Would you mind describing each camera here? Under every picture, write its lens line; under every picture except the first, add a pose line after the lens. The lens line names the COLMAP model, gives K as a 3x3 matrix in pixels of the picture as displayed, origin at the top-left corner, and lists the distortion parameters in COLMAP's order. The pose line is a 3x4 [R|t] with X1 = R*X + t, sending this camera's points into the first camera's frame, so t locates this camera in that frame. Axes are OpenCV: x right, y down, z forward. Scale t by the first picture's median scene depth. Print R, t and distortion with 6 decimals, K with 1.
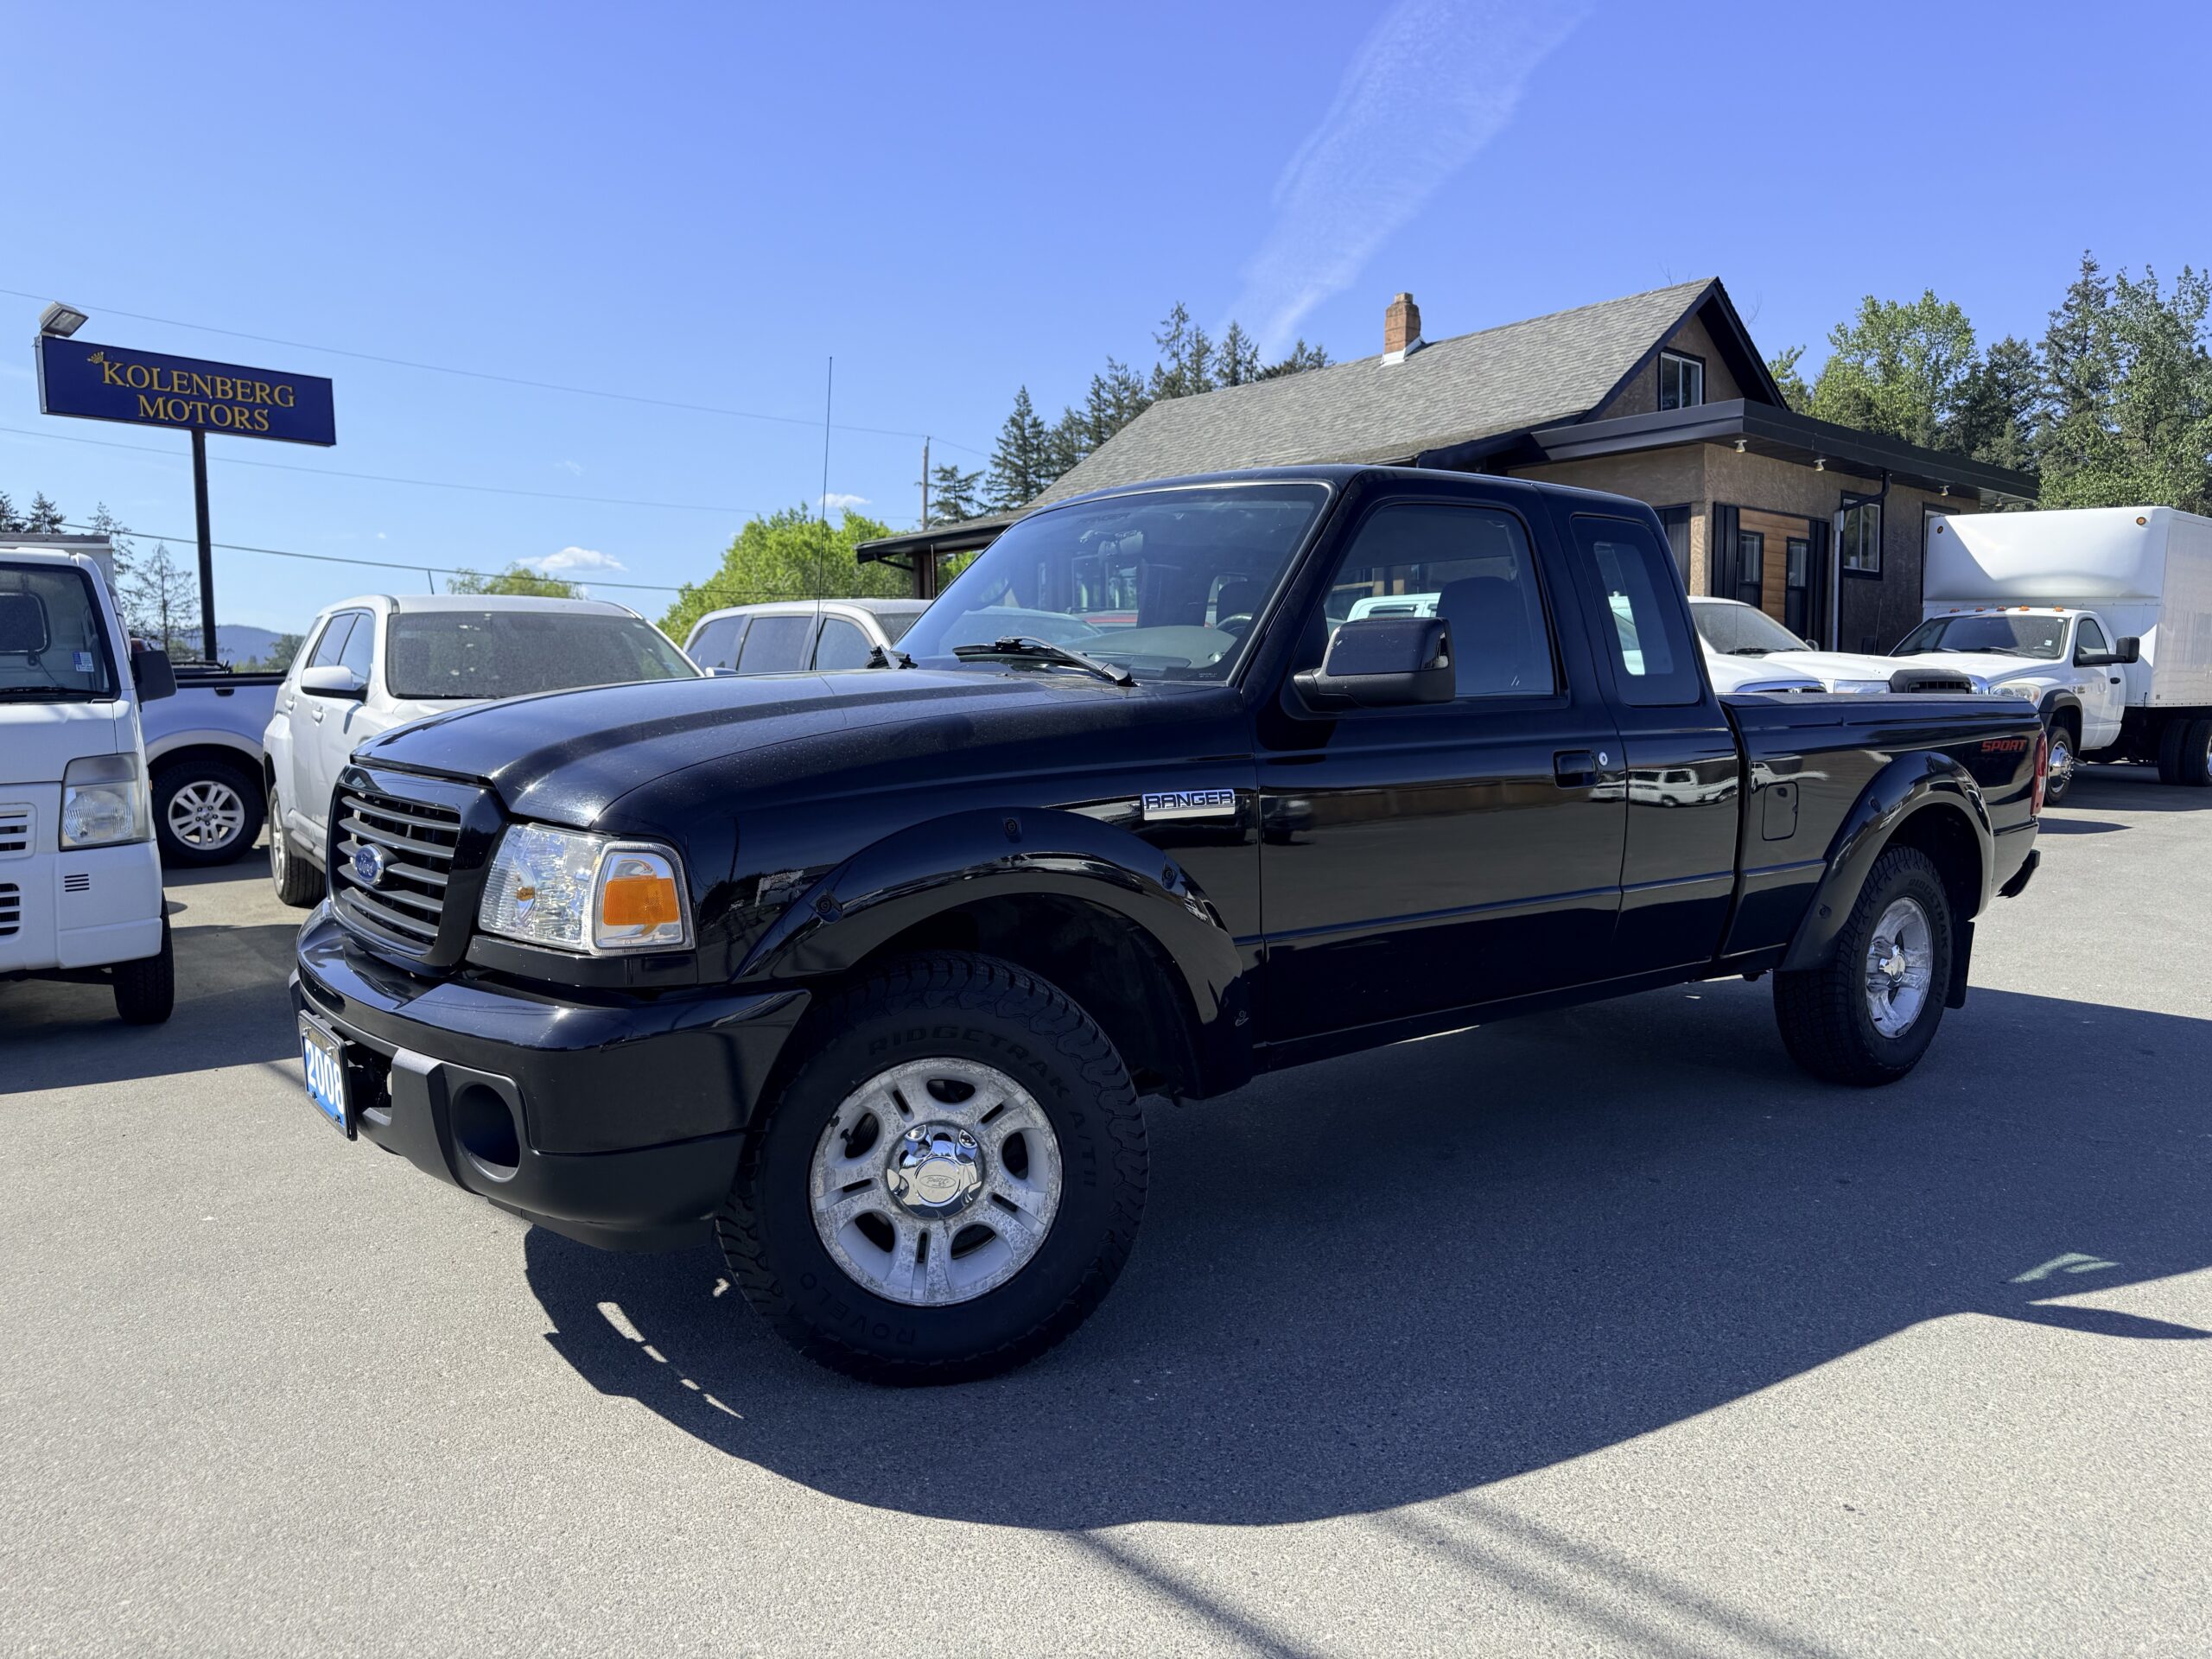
lens RADIAL K [[1522.4, 0, 1104.1], [0, 1522.4, 839.1], [0, 0, 1]] dist [0.009535, -0.008892]
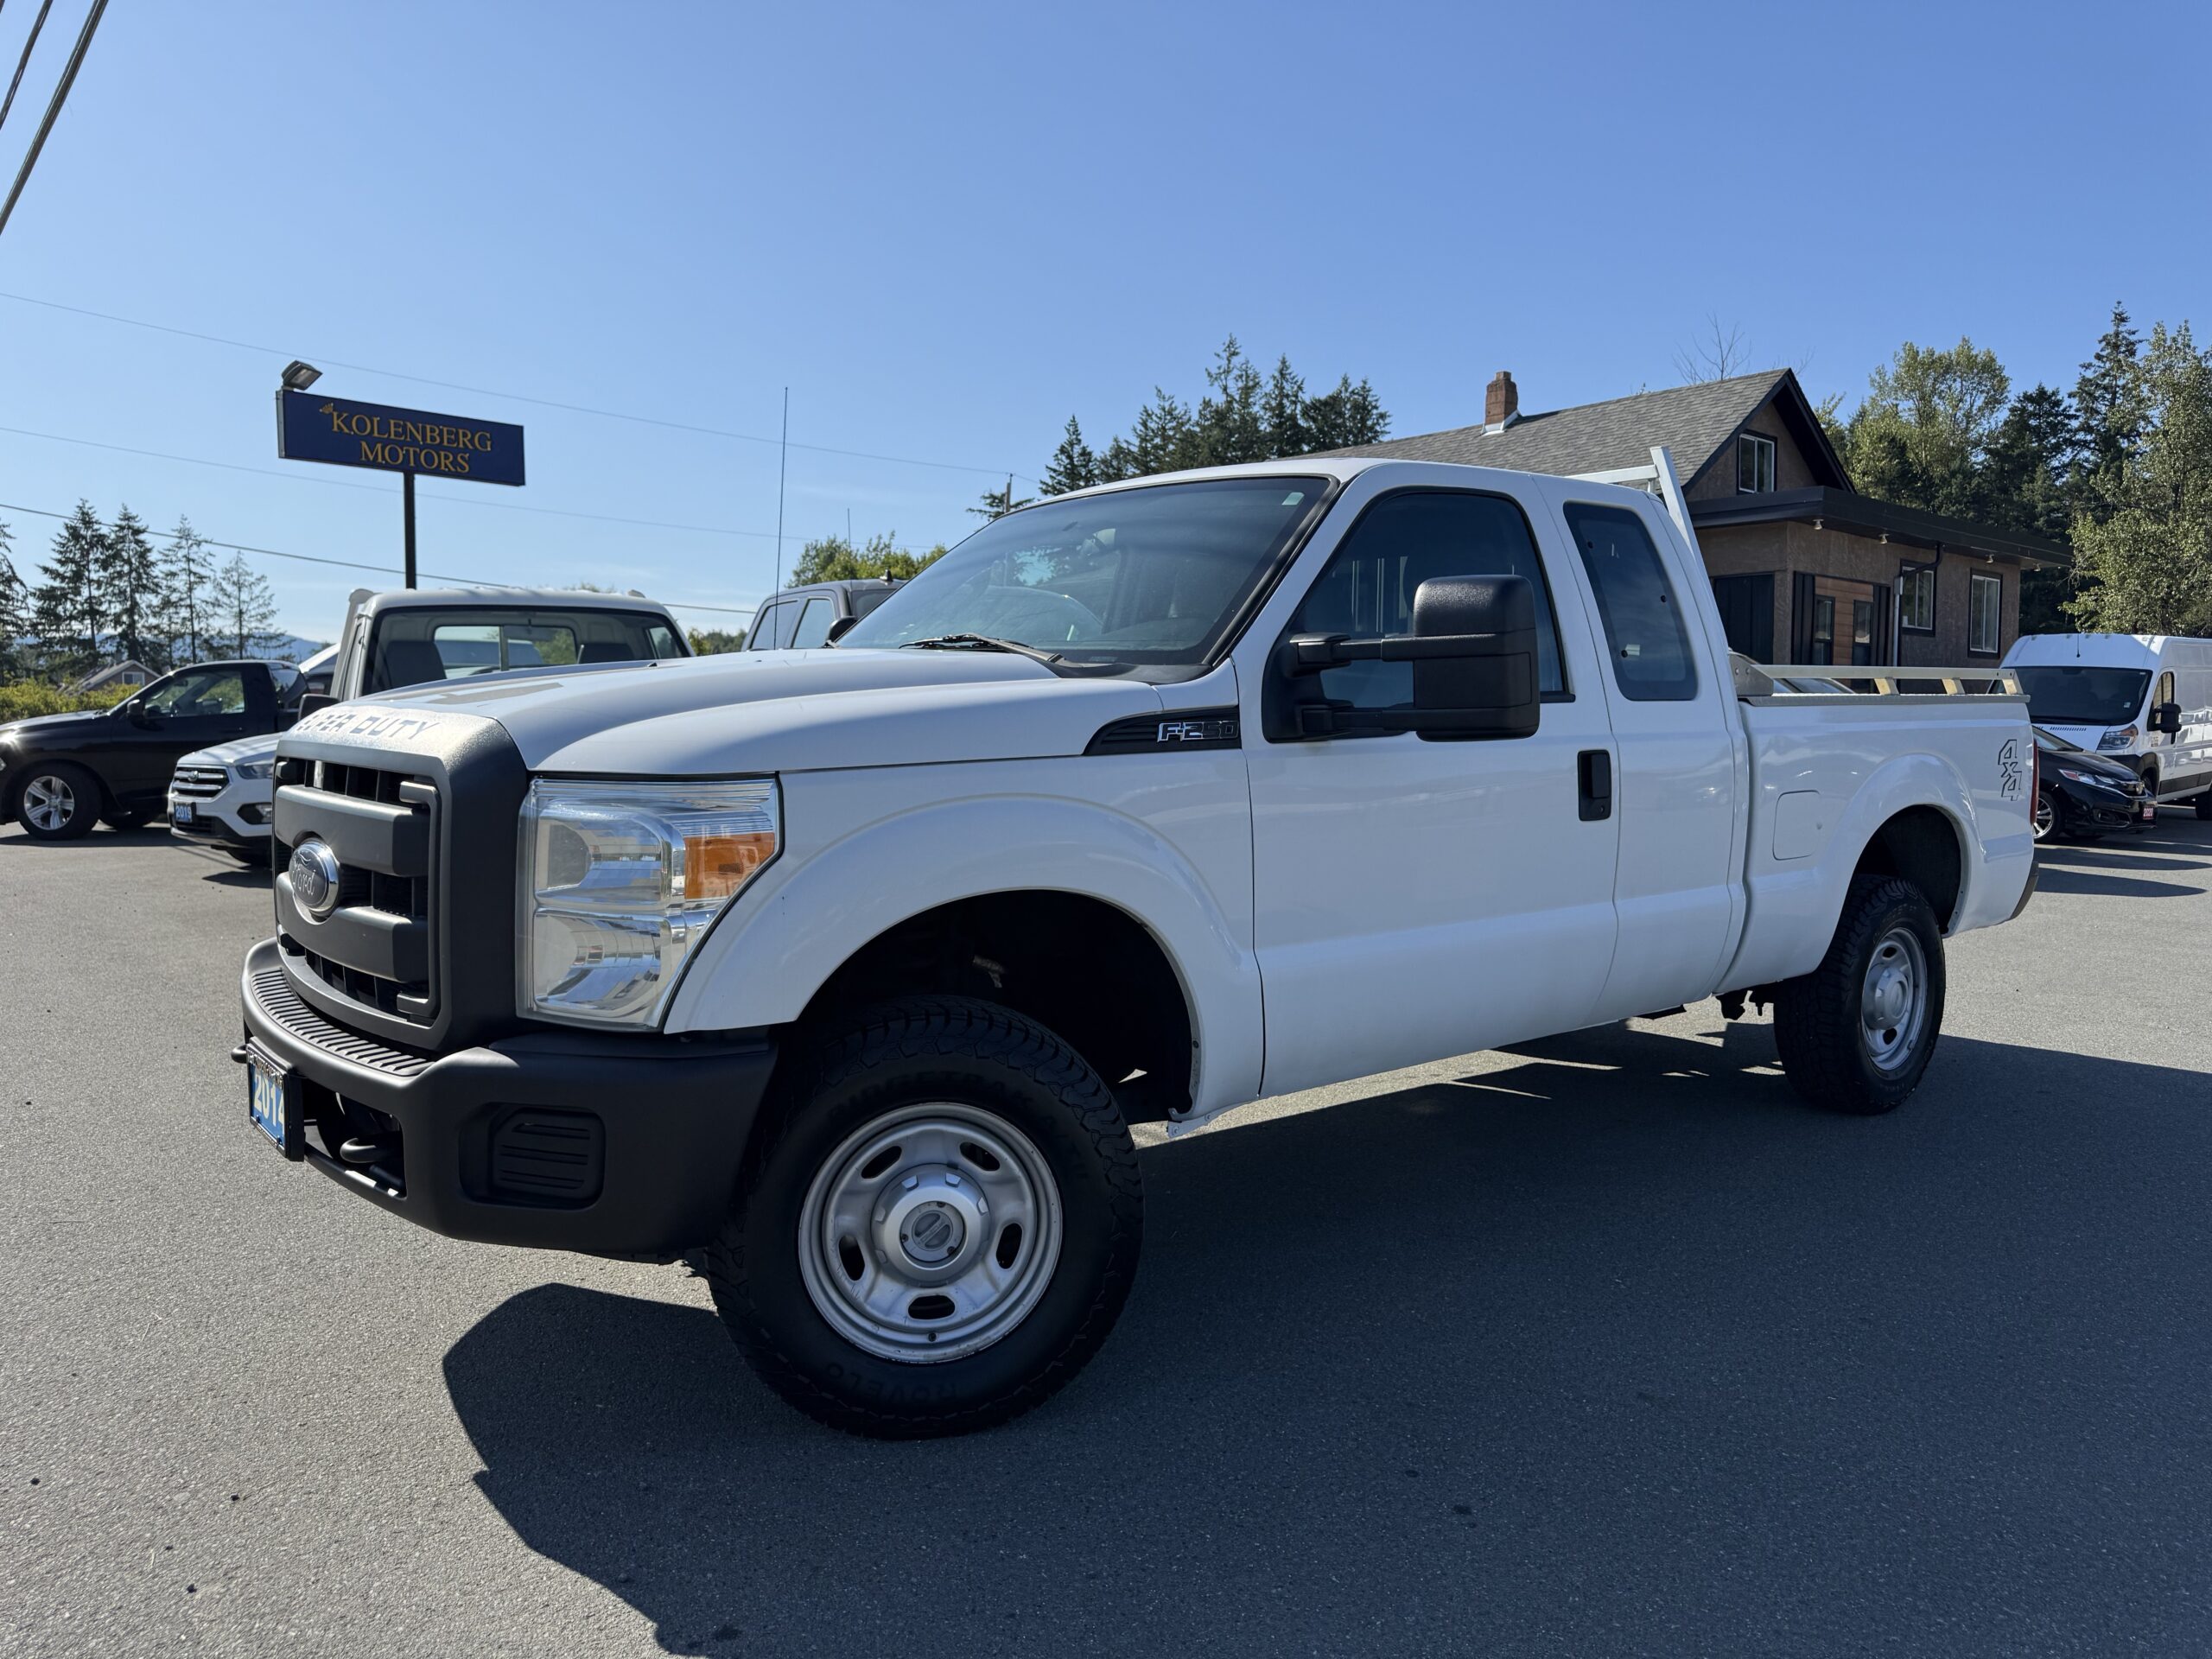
lens RADIAL K [[1523.4, 0, 1111.5], [0, 1523.4, 831.5], [0, 0, 1]] dist [0.001915, 0.003814]
pose [[0.999790, 0.018095, -0.009638, -0.065693], [-0.018276, 0.999652, -0.019020, 0.006163], [0.009291, 0.019192, 0.999773, -0.102629]]
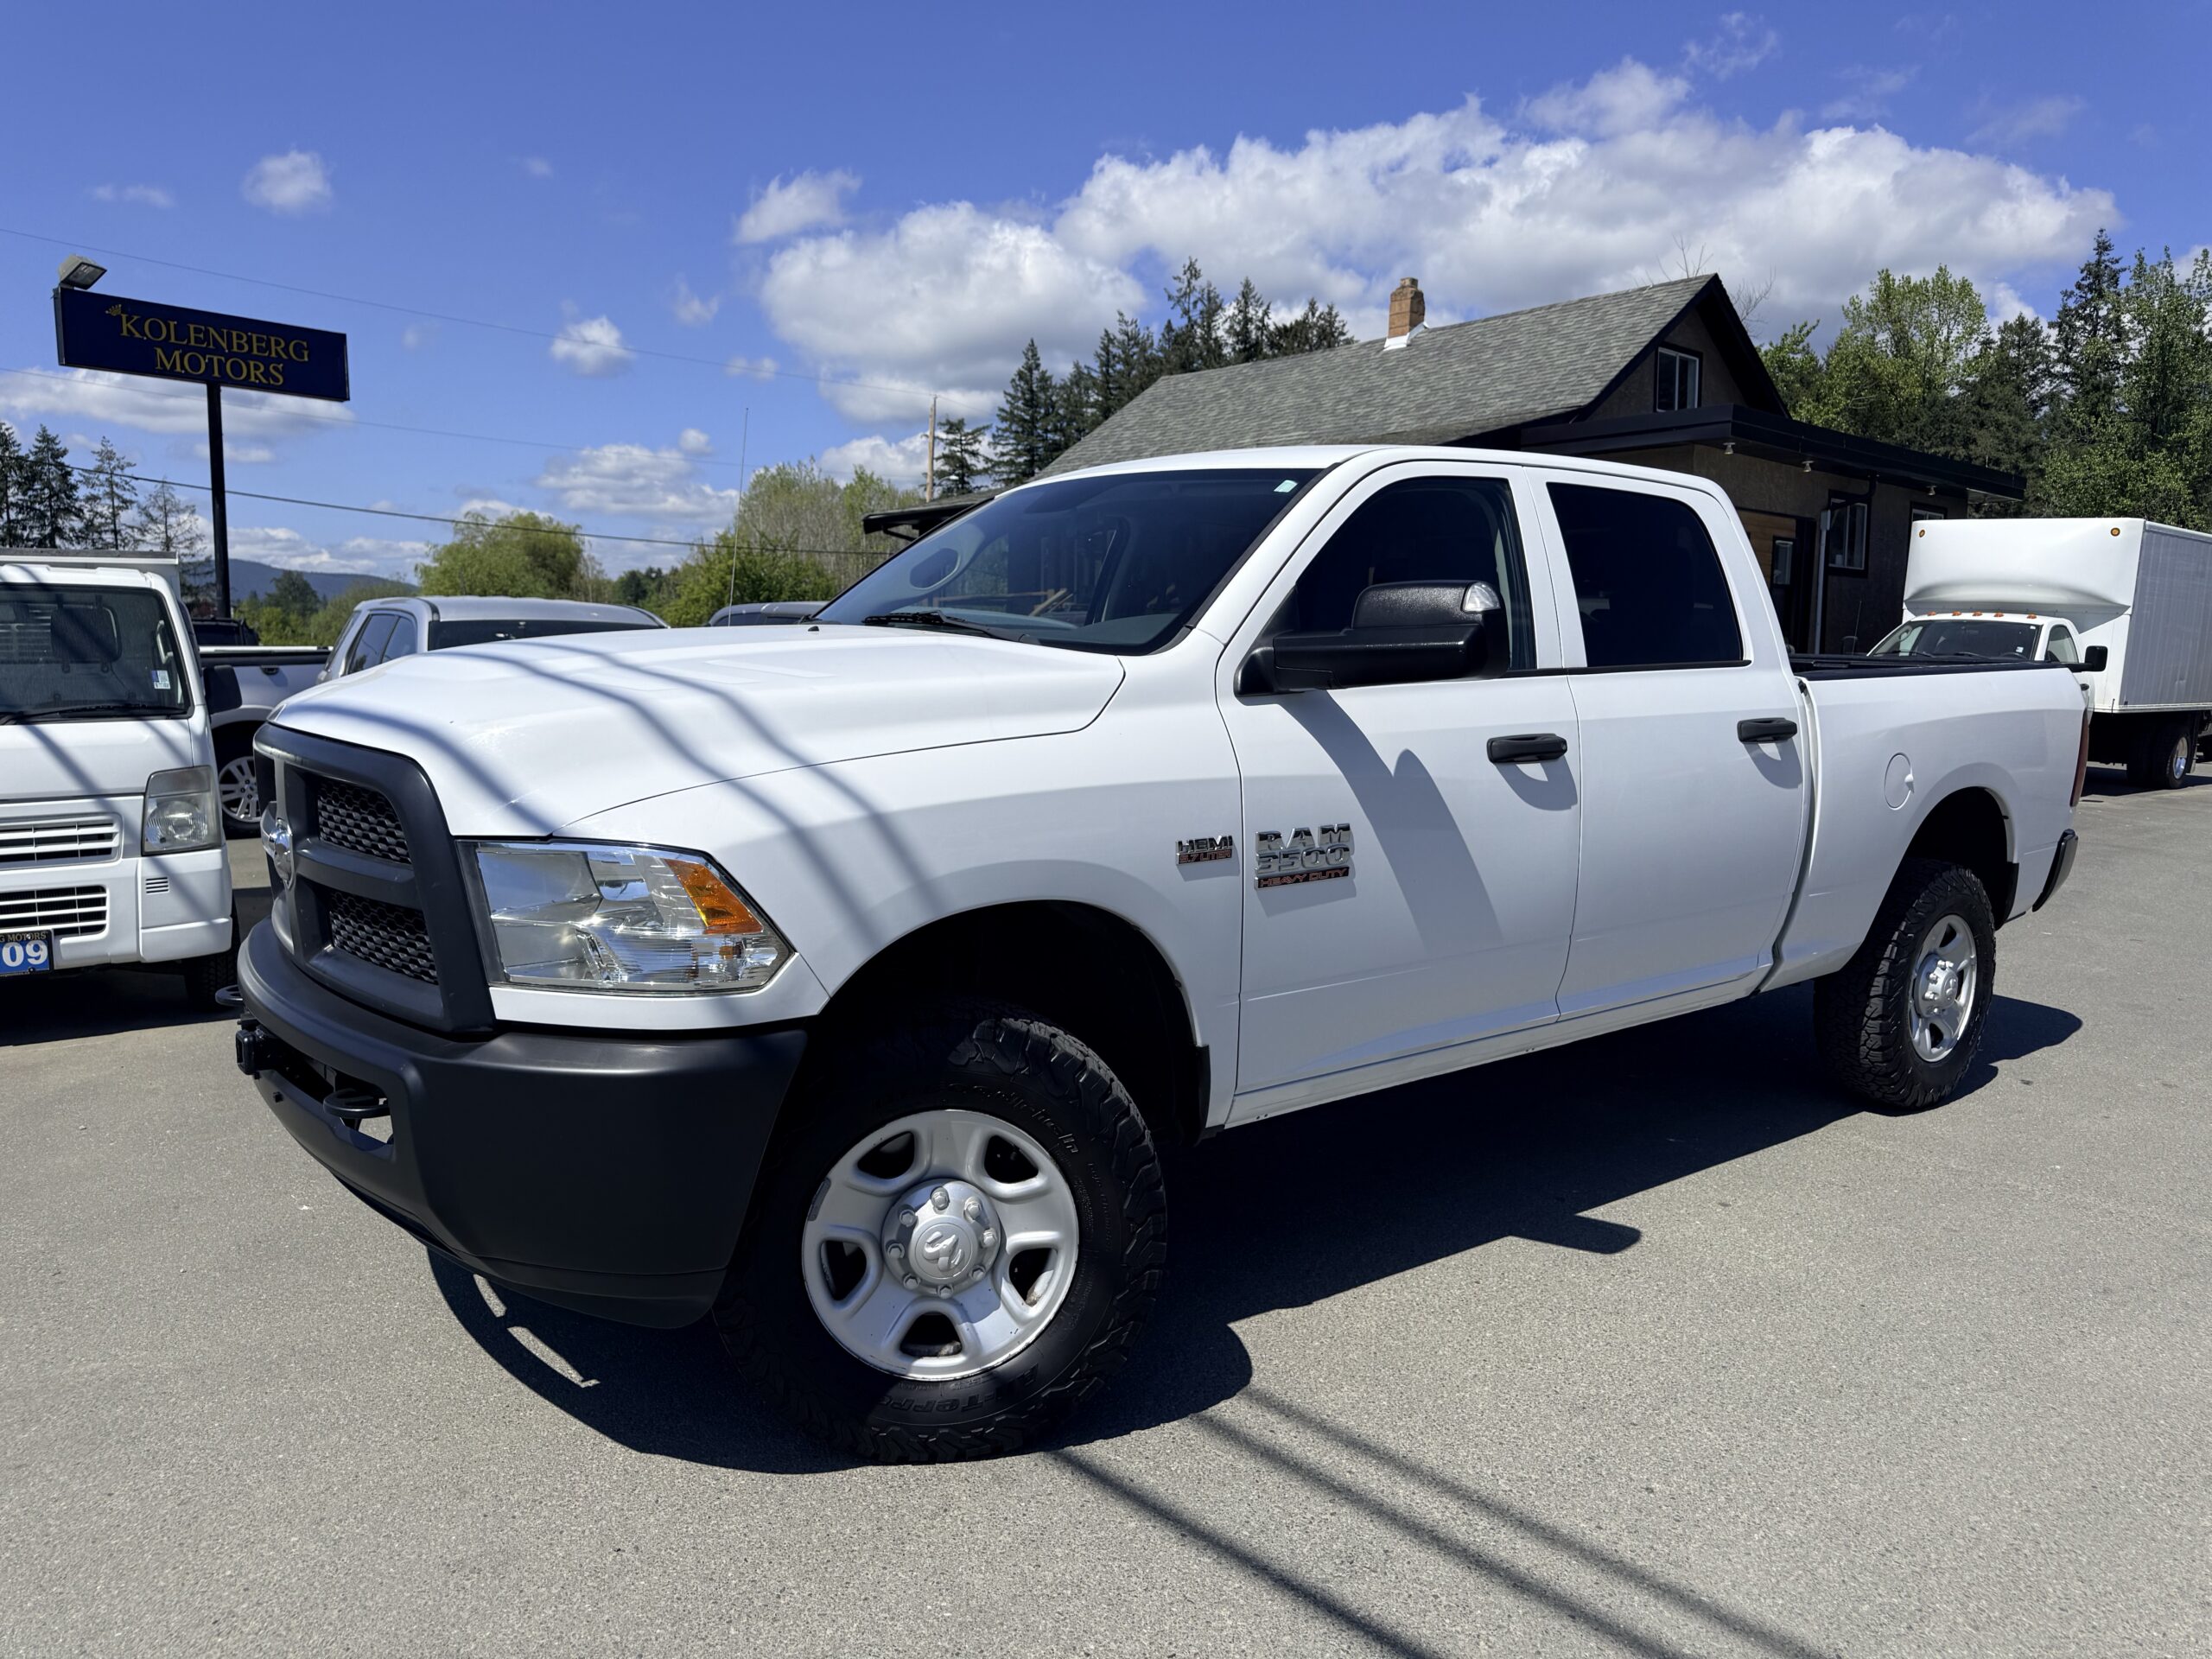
lens RADIAL K [[1524.6, 0, 1106.0], [0, 1524.6, 829.5], [0, 0, 1]] dist [0.004821, -0.004794]
pose [[0.999738, 0.022754, 0.002351, 0.001277], [-0.022803, 0.999473, 0.023102, -0.009541], [-0.001824, -0.023149, 0.999730, -0.018268]]
